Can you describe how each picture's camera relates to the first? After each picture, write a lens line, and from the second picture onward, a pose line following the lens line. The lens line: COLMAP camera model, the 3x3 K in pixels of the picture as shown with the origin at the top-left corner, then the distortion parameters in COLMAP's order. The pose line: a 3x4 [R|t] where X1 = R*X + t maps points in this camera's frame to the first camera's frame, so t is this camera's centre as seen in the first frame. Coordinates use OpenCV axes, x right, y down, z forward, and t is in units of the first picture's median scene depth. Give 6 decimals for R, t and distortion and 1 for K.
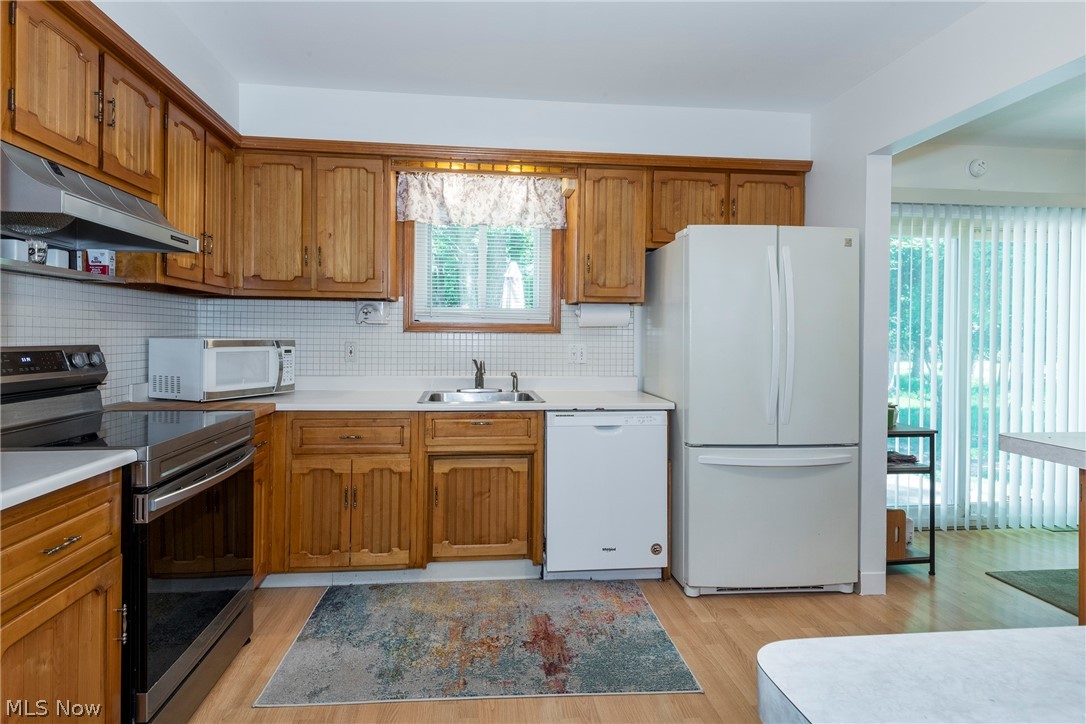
lens RADIAL K [[566.6, 0, 527.5], [0, 566.6, 338.0], [0, 0, 1]] dist [0.014816, -0.010161]
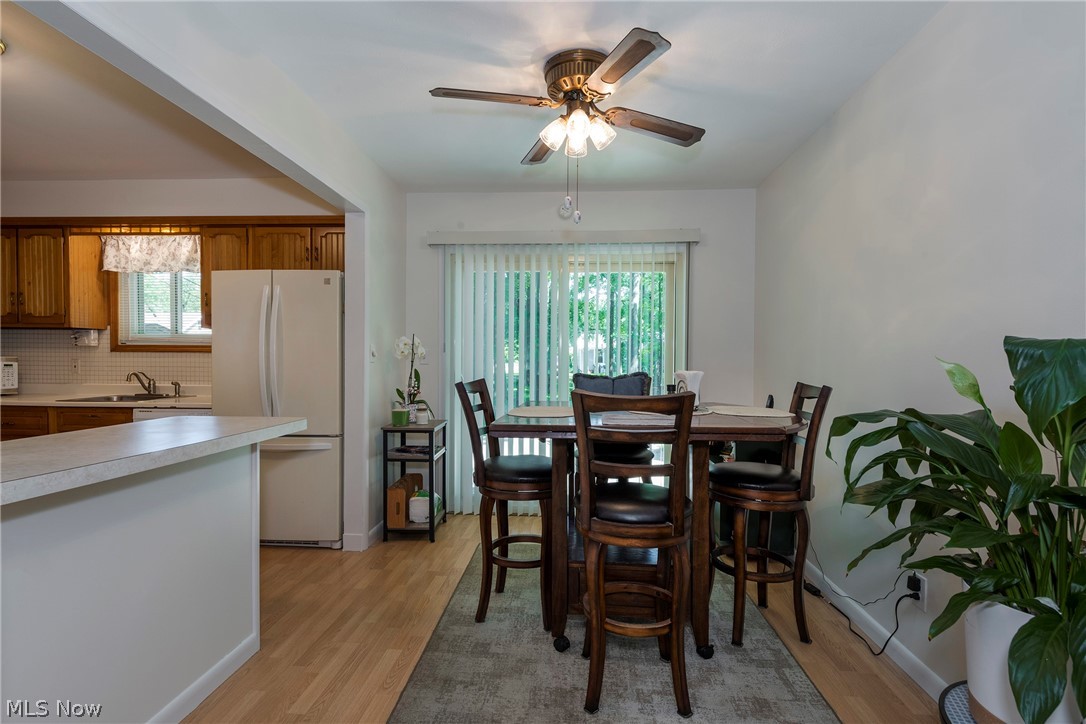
lens RADIAL K [[529.7, 0, 548.7], [0, 529.7, 369.3], [0, 0, 1]] dist [0.010809, 0.002408]
pose [[0.987135, 0.000627, -0.159886, 1.198390], [0.002149, 0.999850, 0.017188, 0.013720], [0.159873, -0.017311, 0.986986, -0.121143]]
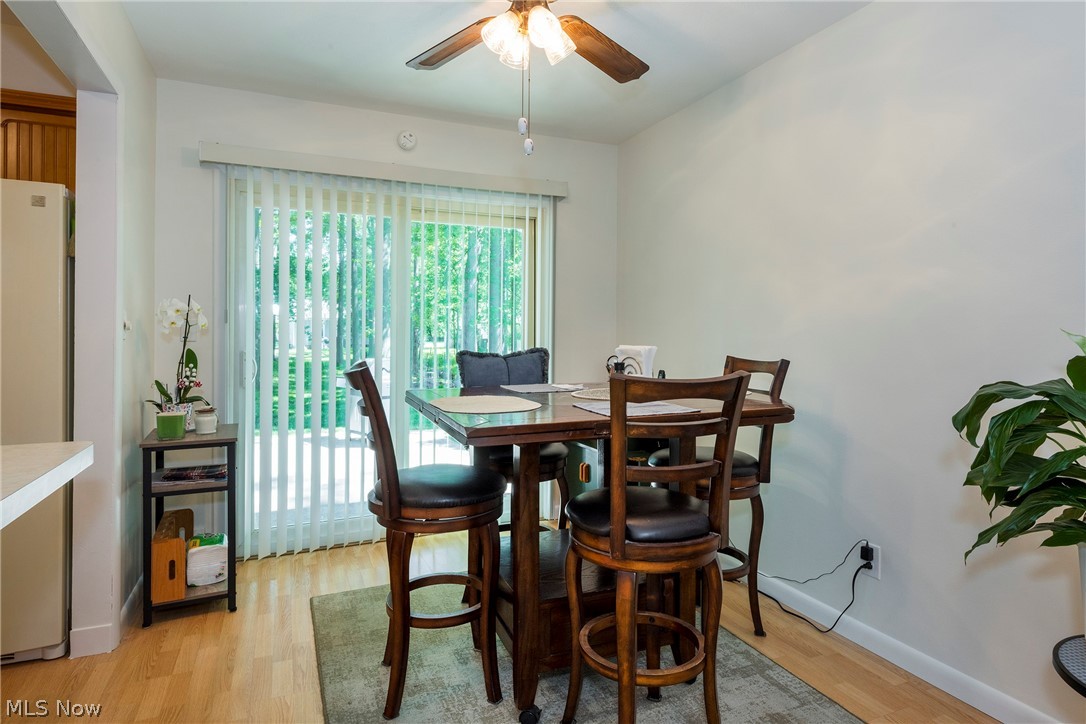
lens RADIAL K [[601.1, 0, 552.4], [0, 601.1, 338.0], [0, 0, 1]] dist [0.026178, -0.016654]
pose [[0.950627, -0.010728, 0.310150, 0.914502], [0.008025, 0.999918, 0.009991, 0.011512], [-0.310232, -0.007009, 0.950635, 0.012815]]
